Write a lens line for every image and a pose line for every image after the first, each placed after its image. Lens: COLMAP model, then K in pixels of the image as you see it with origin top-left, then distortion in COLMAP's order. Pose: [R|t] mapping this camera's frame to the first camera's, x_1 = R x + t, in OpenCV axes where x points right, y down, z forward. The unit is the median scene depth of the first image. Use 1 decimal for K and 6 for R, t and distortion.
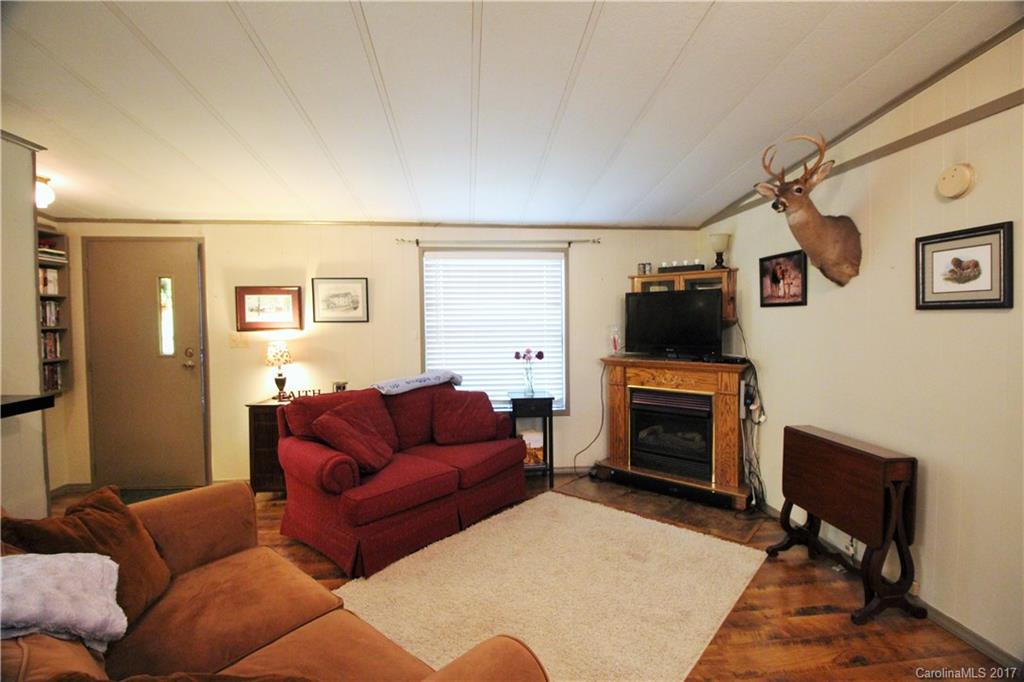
lens RADIAL K [[482.0, 0, 512.0], [0, 482.0, 333.3], [0, 0, 1]] dist [-0.008824, -0.006995]
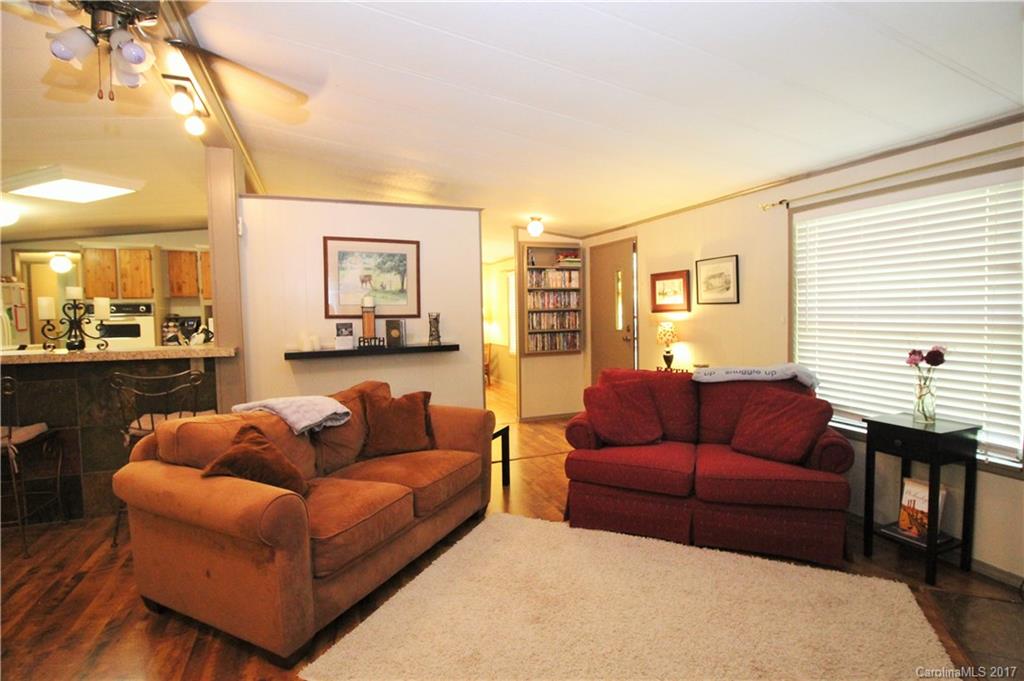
lens RADIAL K [[482.0, 0, 517.8], [0, 482.0, 338.9], [0, 0, 1]] dist [-0.008824, -0.006995]
pose [[0.276790, 0.061139, -0.958983, 0.472105], [-0.015441, 0.998128, 0.059178, -0.003968], [0.960806, -0.001572, 0.277216, 0.355273]]
